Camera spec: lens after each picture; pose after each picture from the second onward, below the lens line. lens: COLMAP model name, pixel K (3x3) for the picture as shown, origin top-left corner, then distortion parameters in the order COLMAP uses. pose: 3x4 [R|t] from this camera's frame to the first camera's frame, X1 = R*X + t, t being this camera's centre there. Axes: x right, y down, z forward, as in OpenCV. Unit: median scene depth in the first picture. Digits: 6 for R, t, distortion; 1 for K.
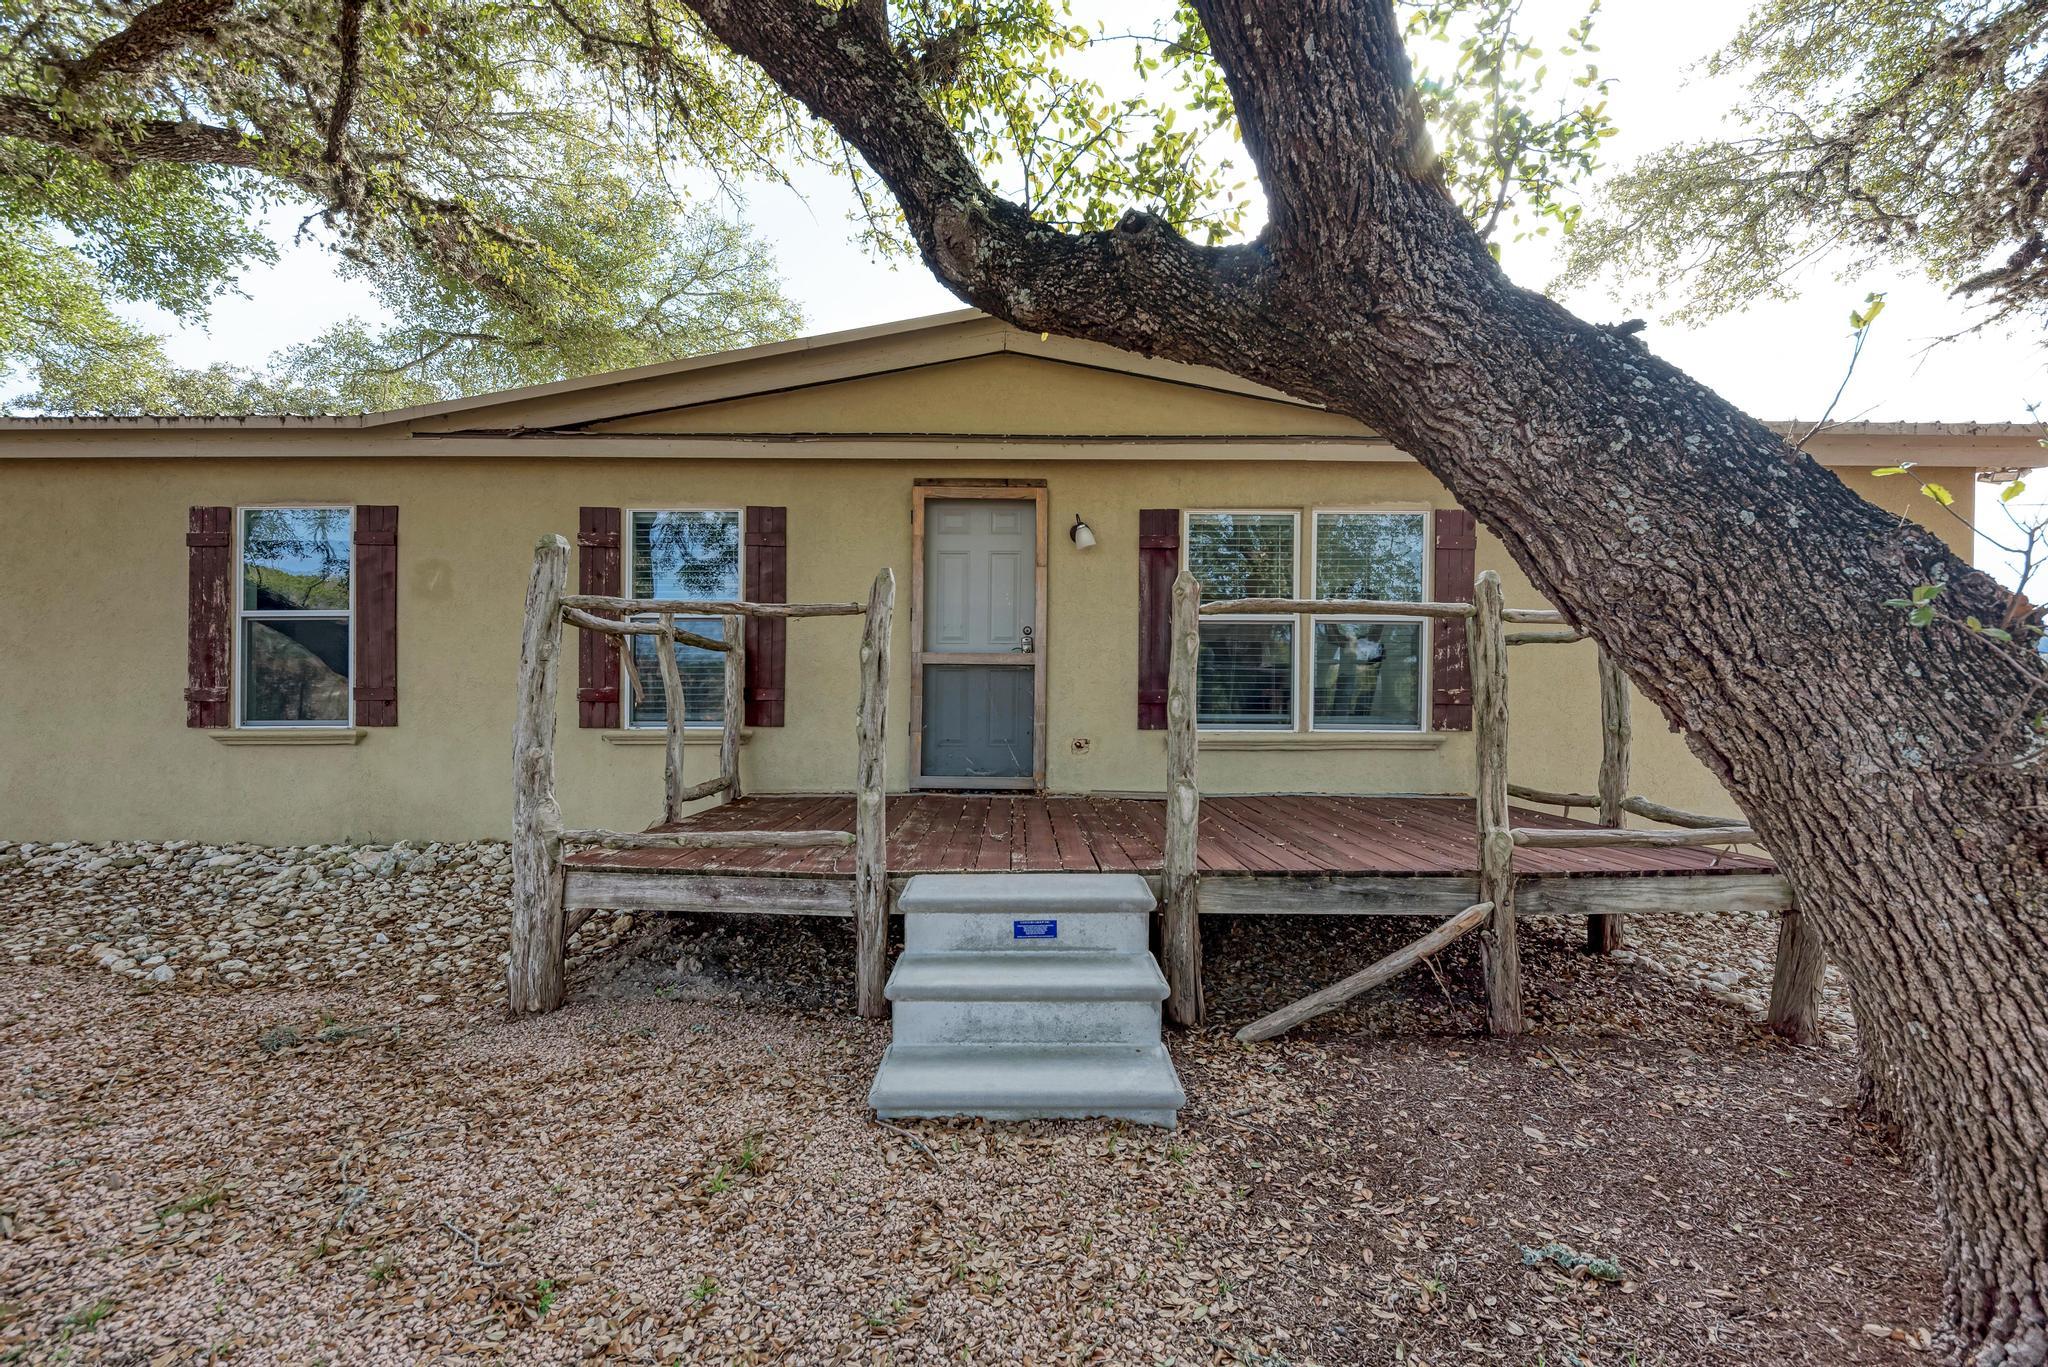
lens RADIAL K [[824.3, 0, 1022.7], [0, 824.3, 685.9], [0, 0, 1]] dist [0.000332, 0.000021]
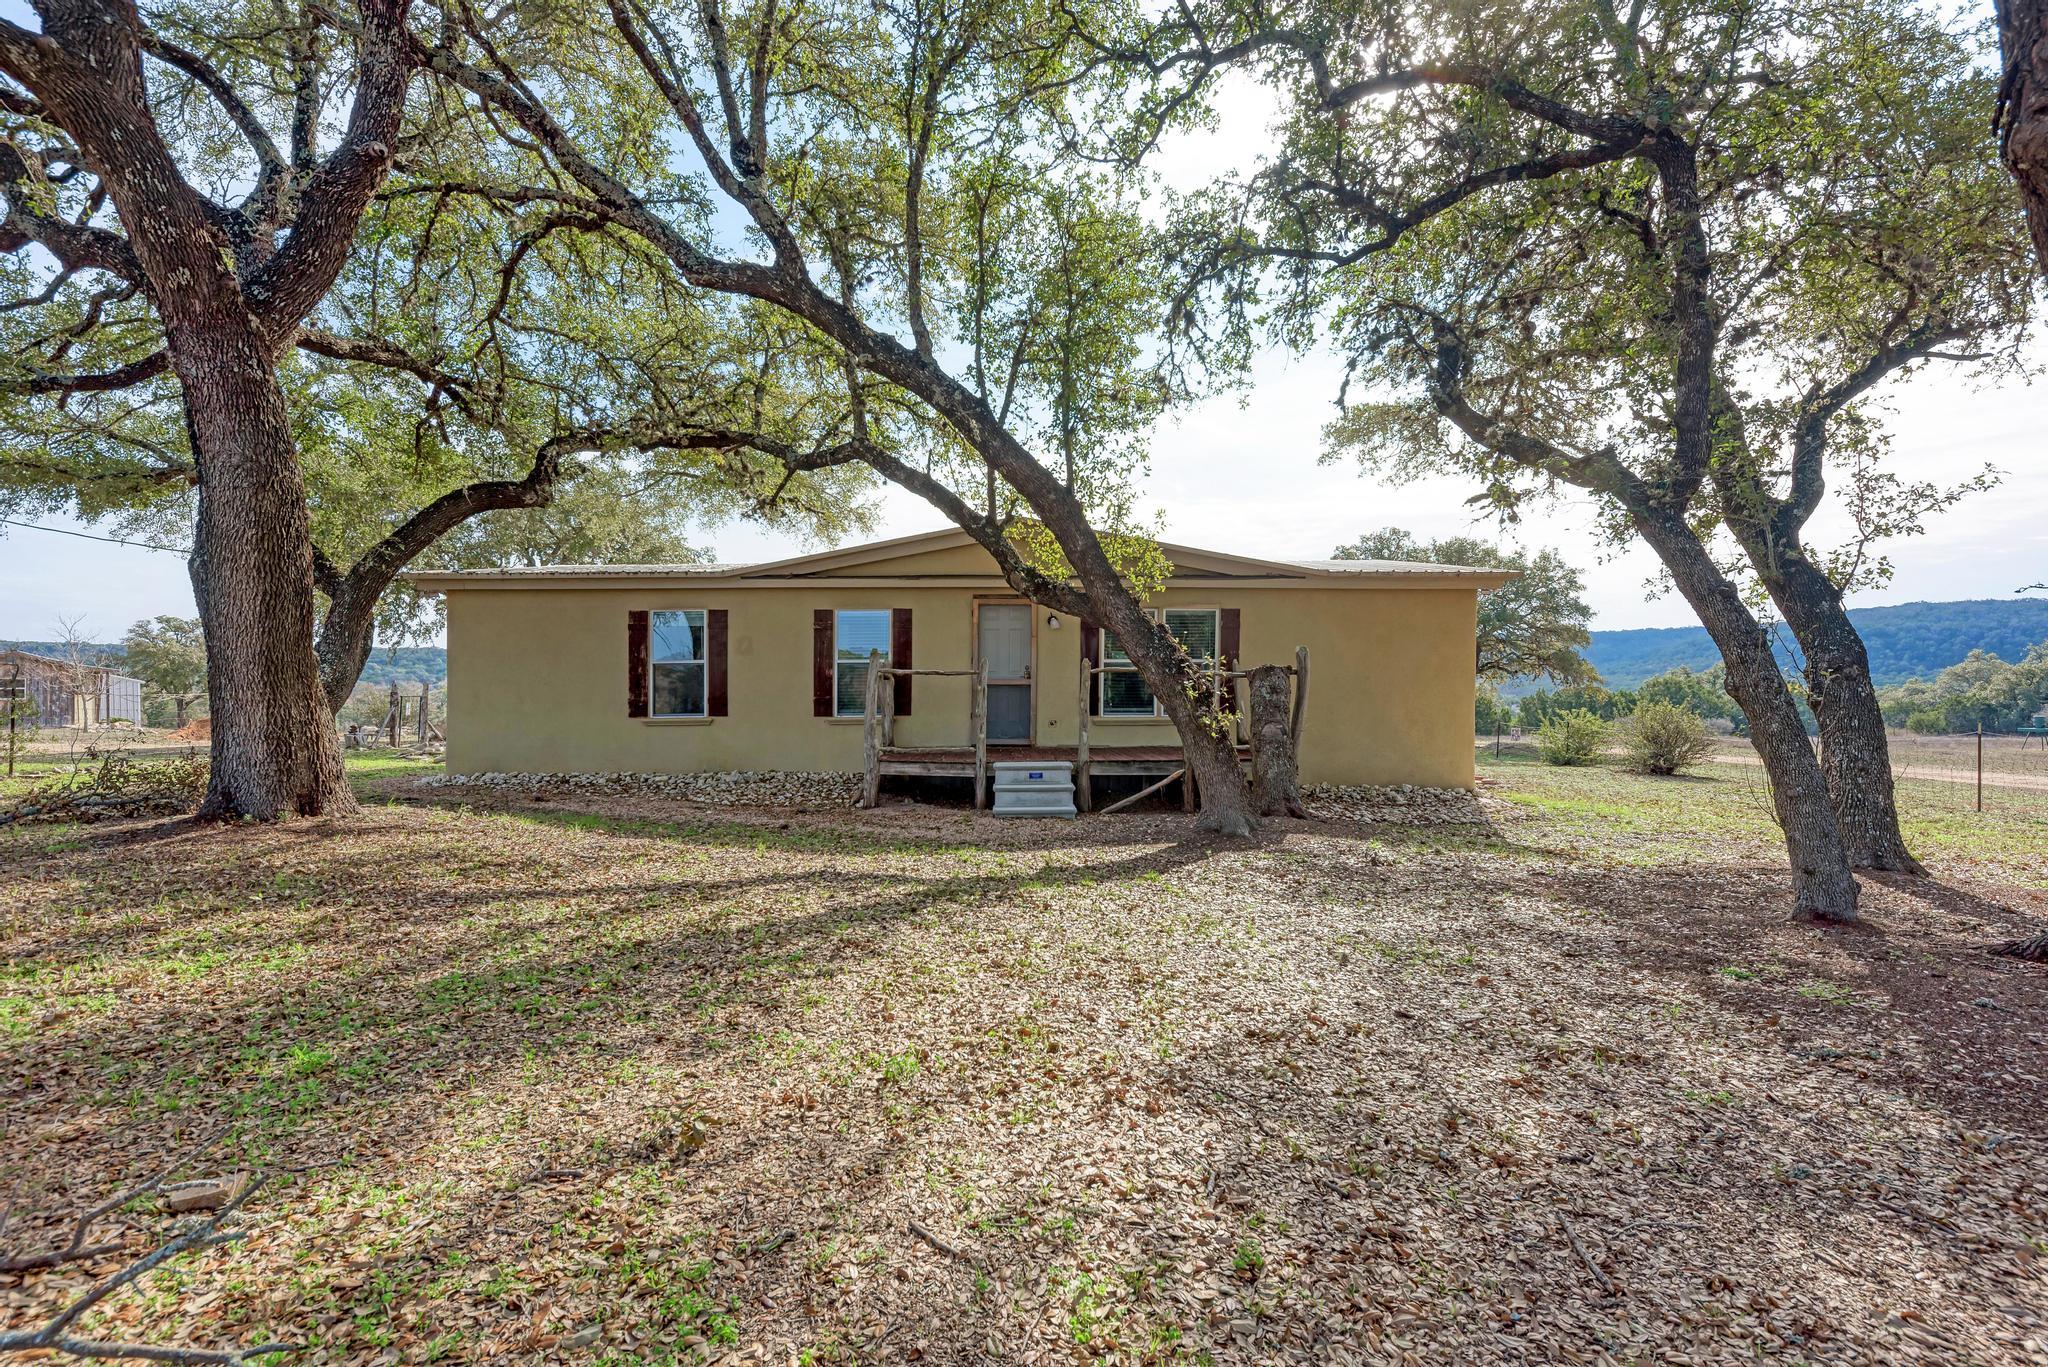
lens RADIAL K [[944.2, 0, 1023.3], [0, 944.2, 680.5], [0, 0, 1]] dist [-0.000397, -0.000008]
pose [[0.999804, -0.001676, 0.019738, -0.060500], [0.001649, 0.999998, 0.001364, -0.045367], [-0.019741, -0.001331, 0.999804, -1.466240]]
